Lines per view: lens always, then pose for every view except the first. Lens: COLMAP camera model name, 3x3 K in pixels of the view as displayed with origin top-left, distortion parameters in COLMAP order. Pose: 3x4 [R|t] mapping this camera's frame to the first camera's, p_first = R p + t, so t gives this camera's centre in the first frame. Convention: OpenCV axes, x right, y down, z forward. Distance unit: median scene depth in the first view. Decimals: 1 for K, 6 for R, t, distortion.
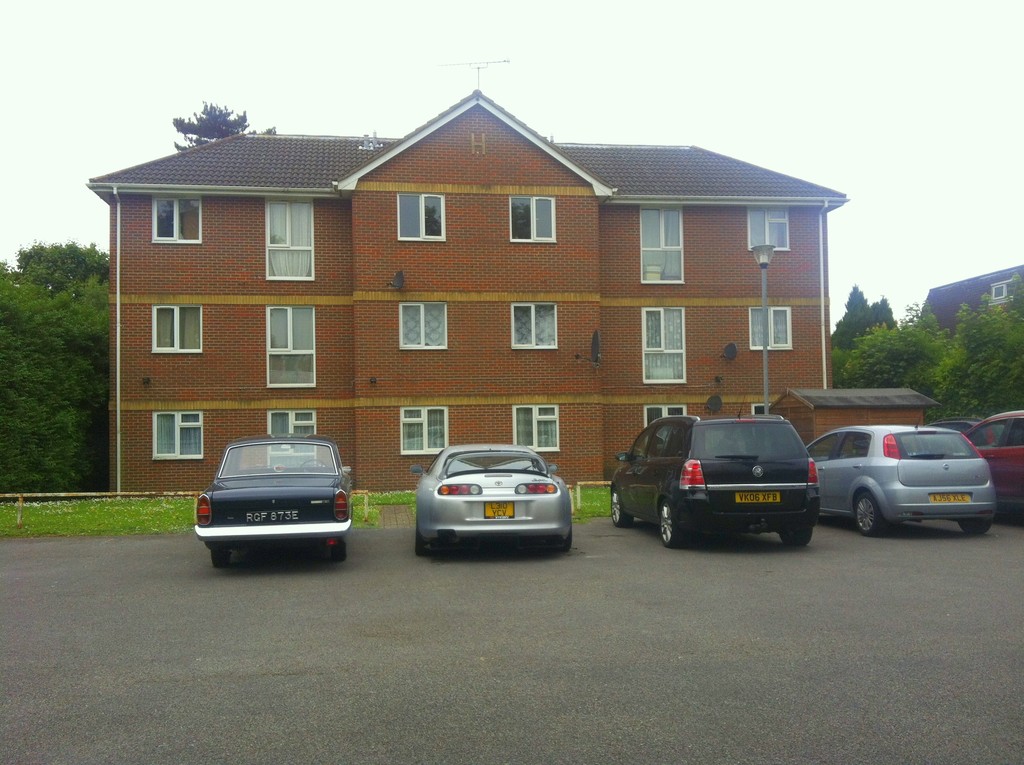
lens RADIAL K [[1049.5, 0, 512.0], [0, 1049.5, 382.5], [0, 0, 1]] dist [0.127319, -0.578812]
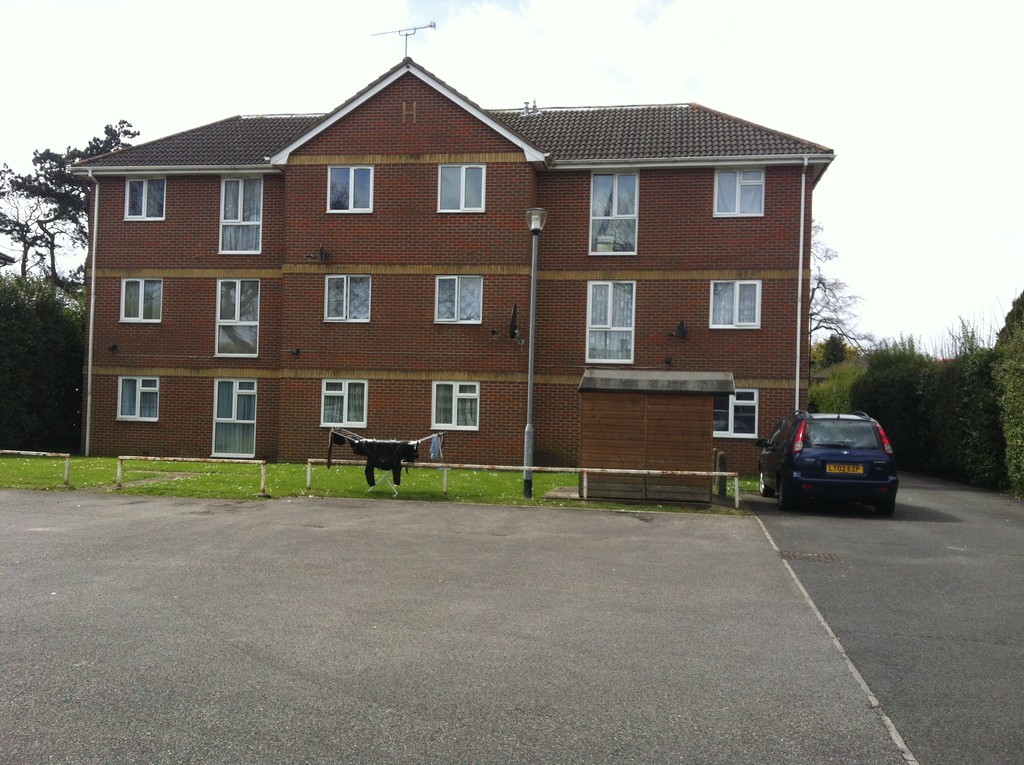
lens RADIAL K [[1049.5, 0, 512.0], [0, 1049.5, 382.5], [0, 0, 1]] dist [0.127319, -0.578812]
pose [[0.943571, 0.031905, -0.329630, 0.390273], [-0.025771, 0.999404, 0.022963, -0.001515], [0.330166, -0.013172, 0.943831, 0.106634]]
